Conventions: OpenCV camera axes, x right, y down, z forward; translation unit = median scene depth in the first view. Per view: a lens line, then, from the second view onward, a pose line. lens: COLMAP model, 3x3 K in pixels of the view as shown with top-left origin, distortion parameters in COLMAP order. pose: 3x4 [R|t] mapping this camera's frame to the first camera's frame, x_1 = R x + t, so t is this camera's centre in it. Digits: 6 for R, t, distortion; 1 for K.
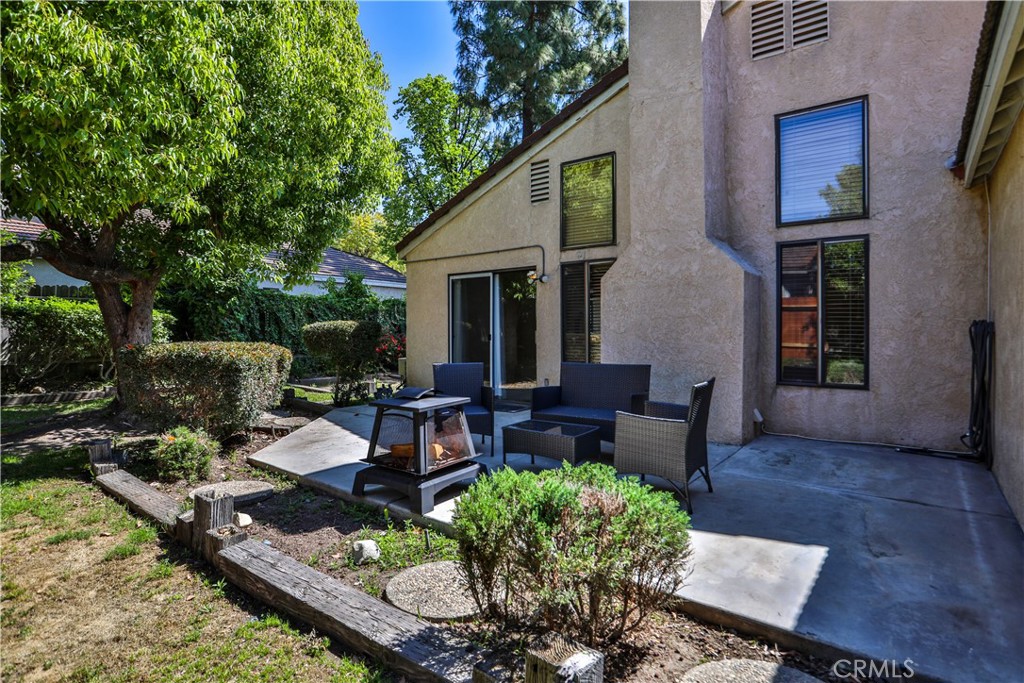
lens RADIAL K [[525.9, 0, 518.8], [0, 525.9, 331.7], [0, 0, 1]] dist [-0.068176, 0.030882]
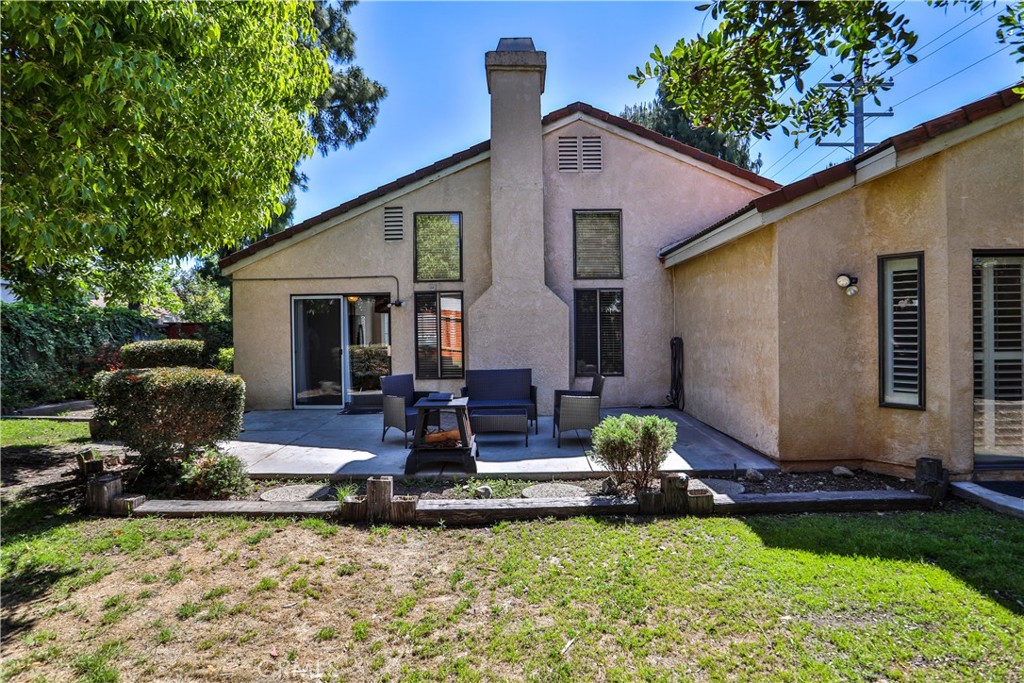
lens RADIAL K [[522.9, 0, 518.1], [0, 522.9, 333.3], [0, 0, 1]] dist [-0.072191, 0.029409]
pose [[0.791967, -0.013424, 0.610417, -0.648235], [0.014291, 0.999892, 0.003448, -0.041870], [-0.610397, 0.005993, 0.792073, -0.189954]]
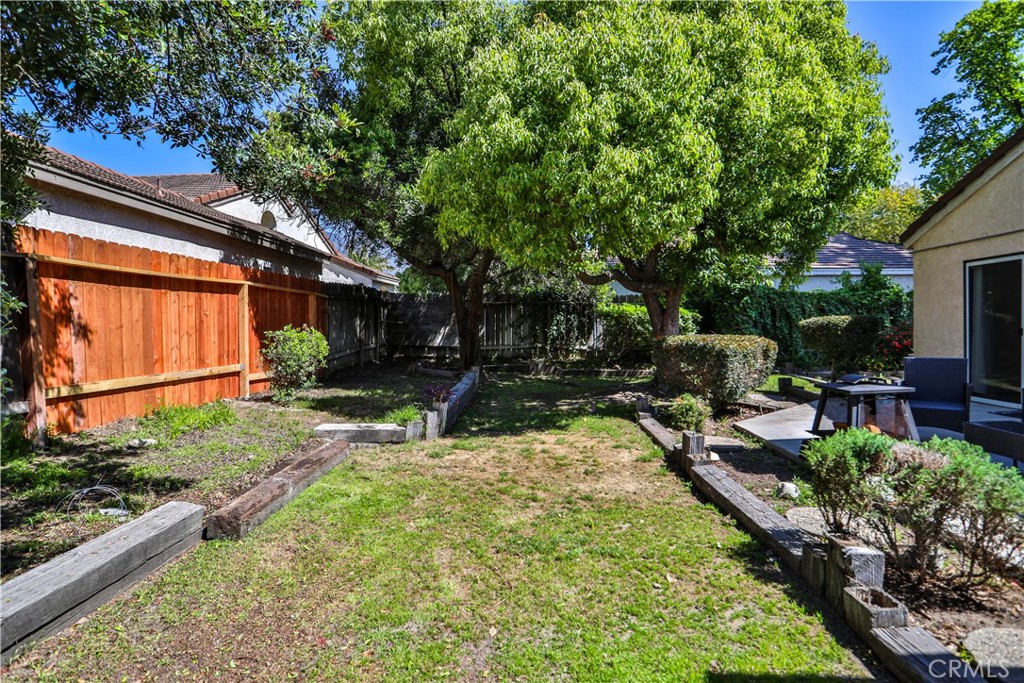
lens RADIAL K [[522.9, 0, 518.1], [0, 522.9, 333.3], [0, 0, 1]] dist [-0.072191, 0.029409]
pose [[0.576635, 0.004347, -0.816990, 0.199460], [0.006336, 0.999932, 0.009792, 0.000081], [0.816977, -0.010823, 0.576569, -0.171809]]
